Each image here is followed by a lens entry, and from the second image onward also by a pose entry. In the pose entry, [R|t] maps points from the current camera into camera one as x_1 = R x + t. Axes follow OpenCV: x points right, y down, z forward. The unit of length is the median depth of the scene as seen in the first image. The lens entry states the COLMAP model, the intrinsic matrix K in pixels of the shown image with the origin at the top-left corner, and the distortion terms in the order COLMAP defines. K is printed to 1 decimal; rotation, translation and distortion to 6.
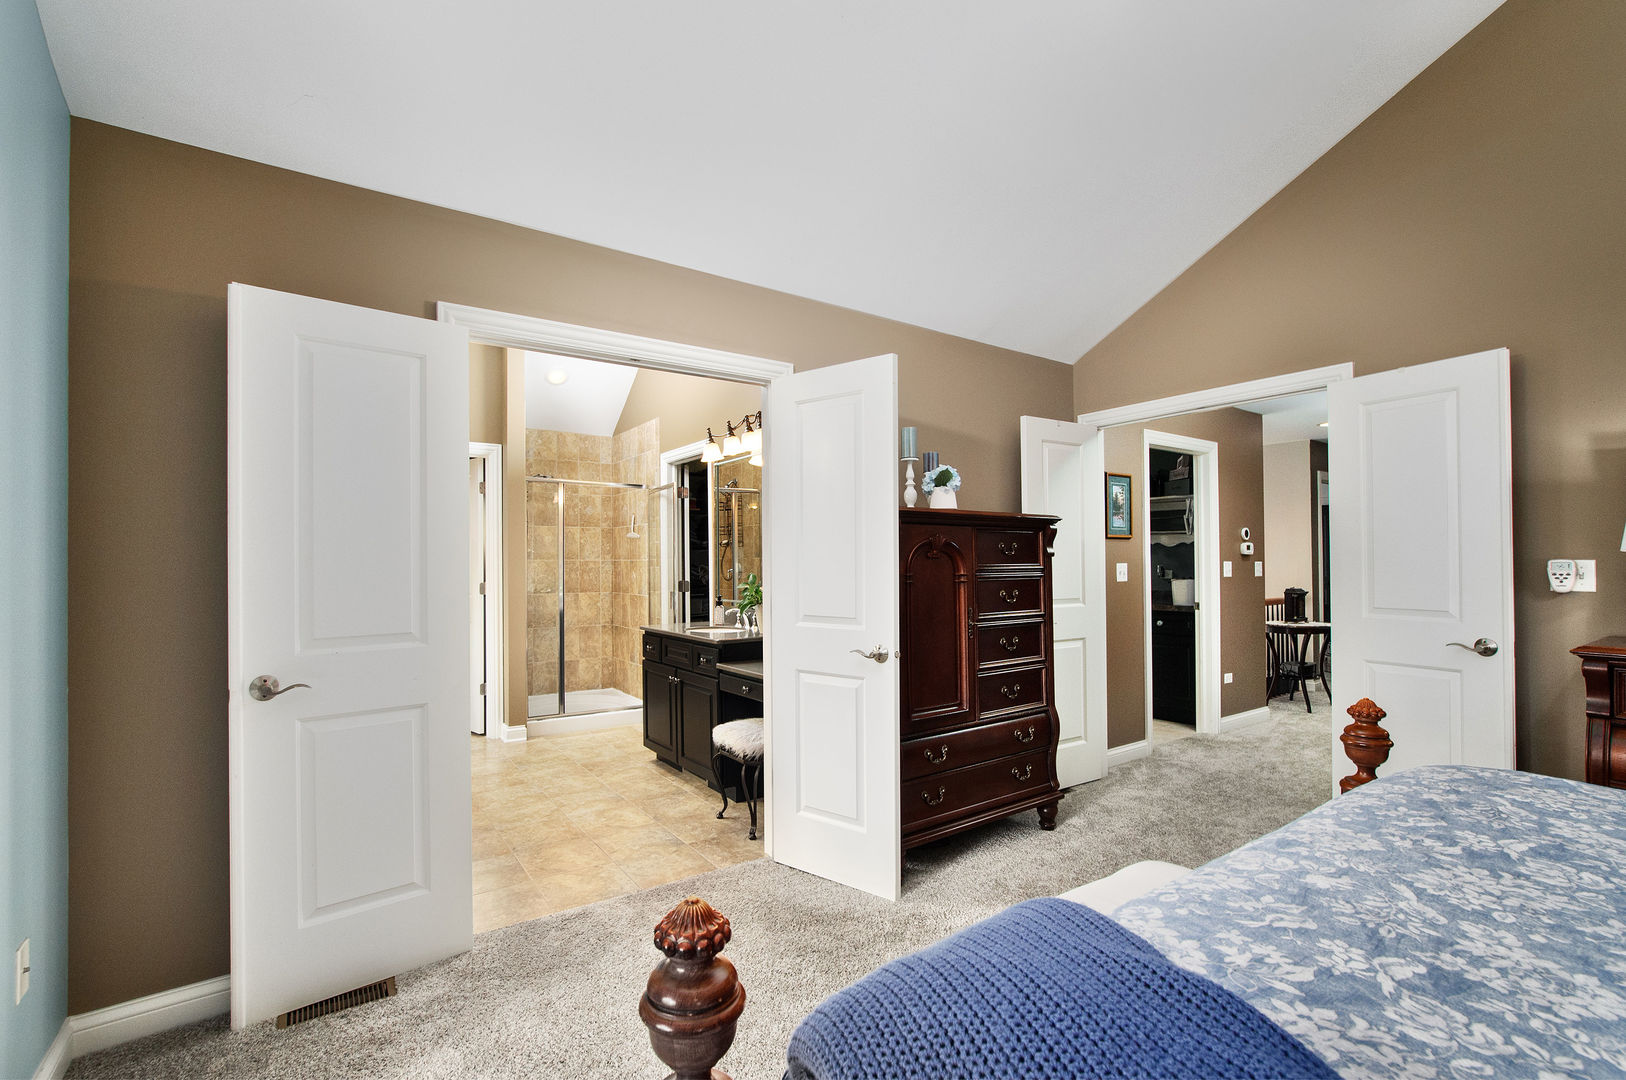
lens RADIAL K [[754.1, 0, 814.2], [0, 754.1, 544.9], [0, 0, 1]] dist [-0.001838, -0.000086]
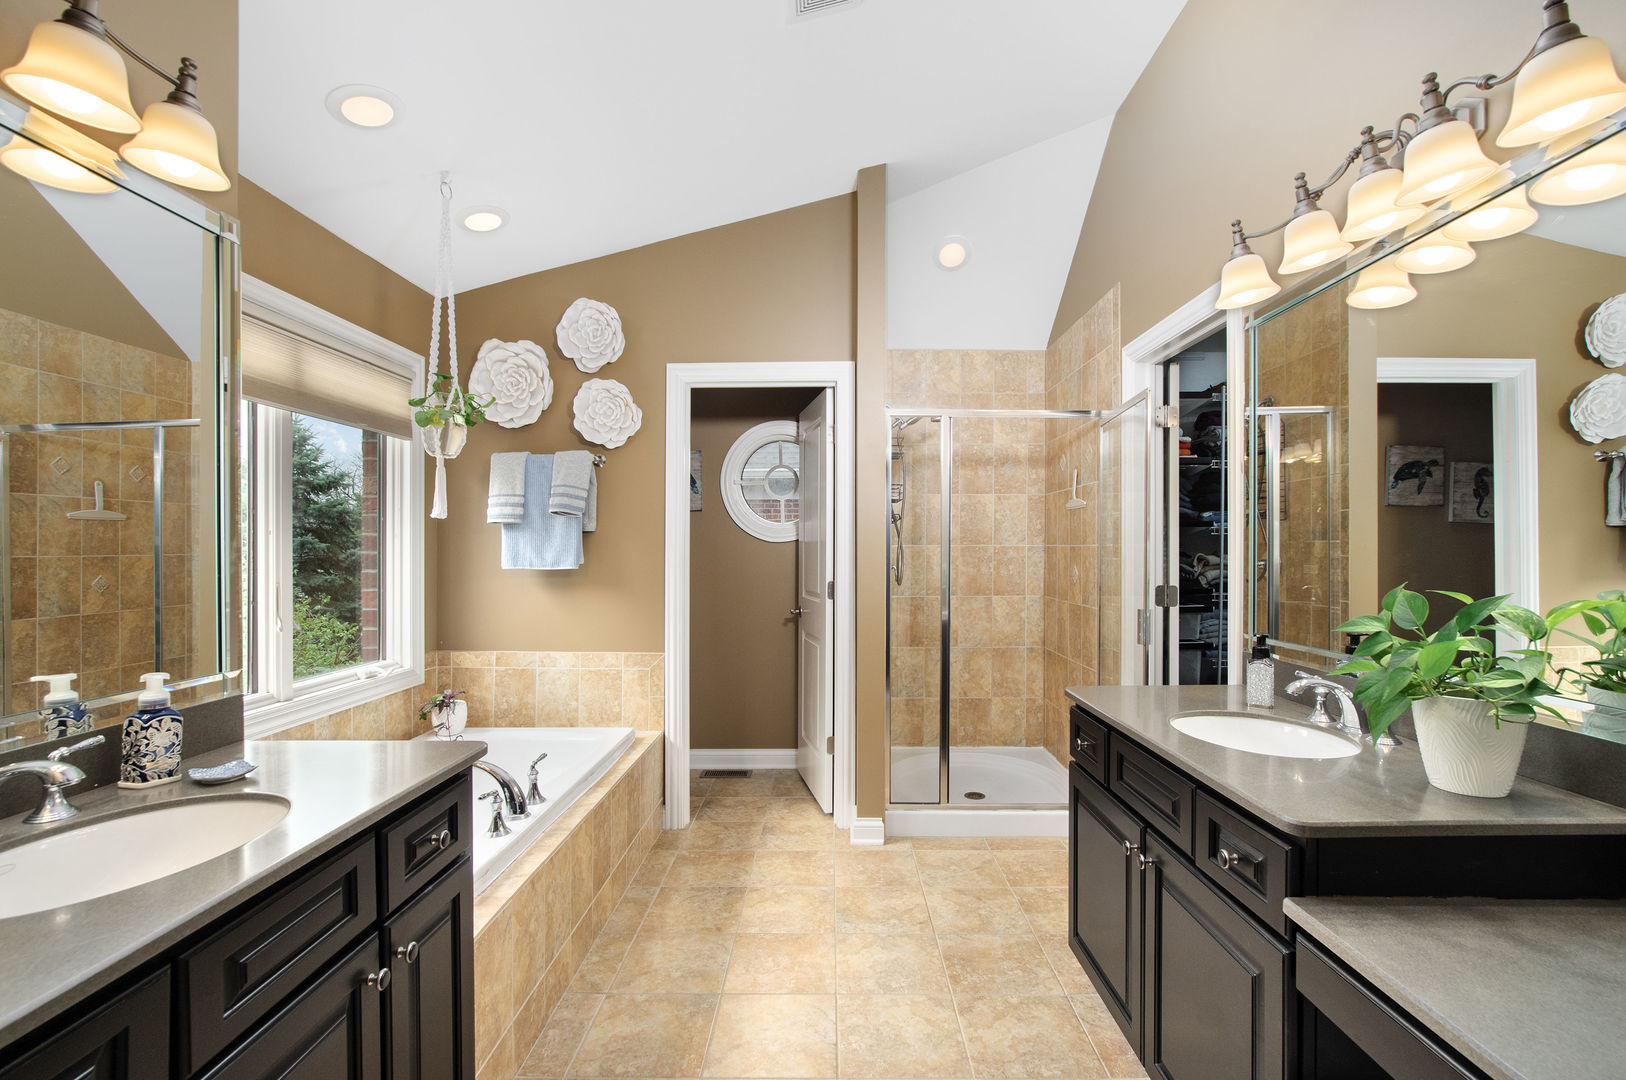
lens RADIAL K [[754.1, 0, 814.2], [0, 754.1, 544.9], [0, 0, 1]] dist [-0.001838, -0.000086]
pose [[0.819236, 0.010701, -0.573357, -0.071756], [0.000168, 0.999821, 0.018900, 0.008627], [0.573457, -0.015580, 0.819088, 0.418499]]
